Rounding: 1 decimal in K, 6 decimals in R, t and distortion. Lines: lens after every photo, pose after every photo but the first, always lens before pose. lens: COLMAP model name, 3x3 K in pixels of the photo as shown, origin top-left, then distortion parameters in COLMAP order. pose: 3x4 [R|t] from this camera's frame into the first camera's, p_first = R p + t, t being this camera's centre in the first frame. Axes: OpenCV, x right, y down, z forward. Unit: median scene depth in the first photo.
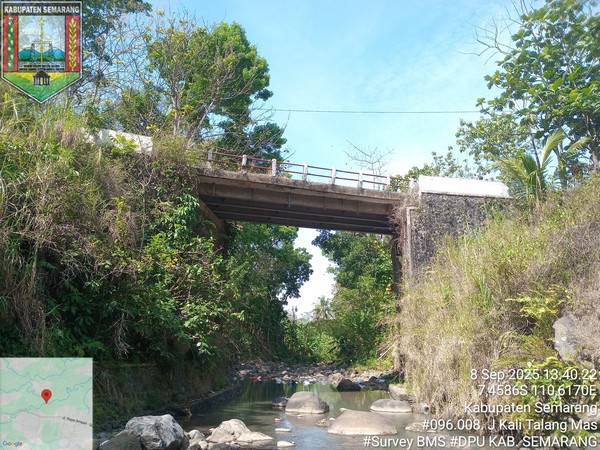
lens RADIAL K [[447.3, 0, 300.0], [0, 447.3, 225.0], [0, 0, 1]] dist [0.082553, -0.129550]
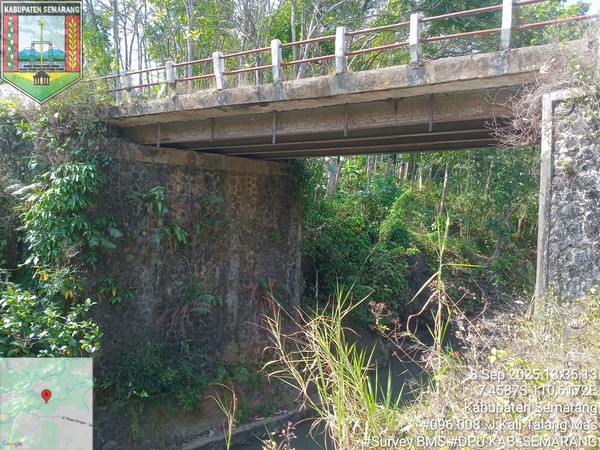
lens RADIAL K [[447.3, 0, 300.0], [0, 447.3, 225.0], [0, 0, 1]] dist [0.082553, -0.129550]
pose [[0.683145, 0.028027, -0.729745, 0.208897], [0.175095, 0.963830, 0.200931, -0.026944], [0.708982, -0.265039, 0.653528, 0.386665]]
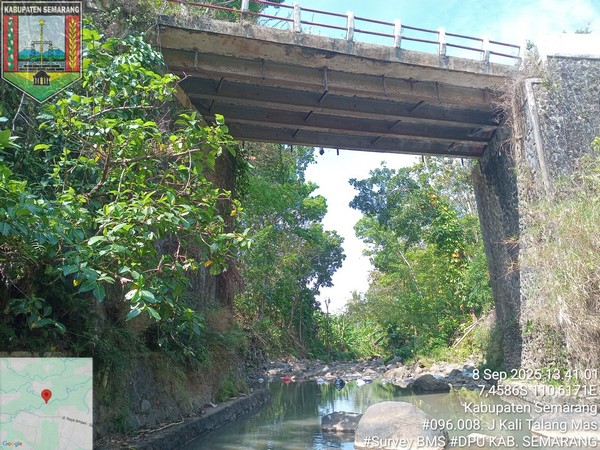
lens RADIAL K [[447.3, 0, 300.0], [0, 447.3, 225.0], [0, 0, 1]] dist [0.082553, -0.129550]
pose [[0.996797, -0.058418, -0.054614, -0.021202], [0.058440, 0.998290, -0.001192, 0.079232], [0.054590, -0.002003, 0.998507, 0.230950]]
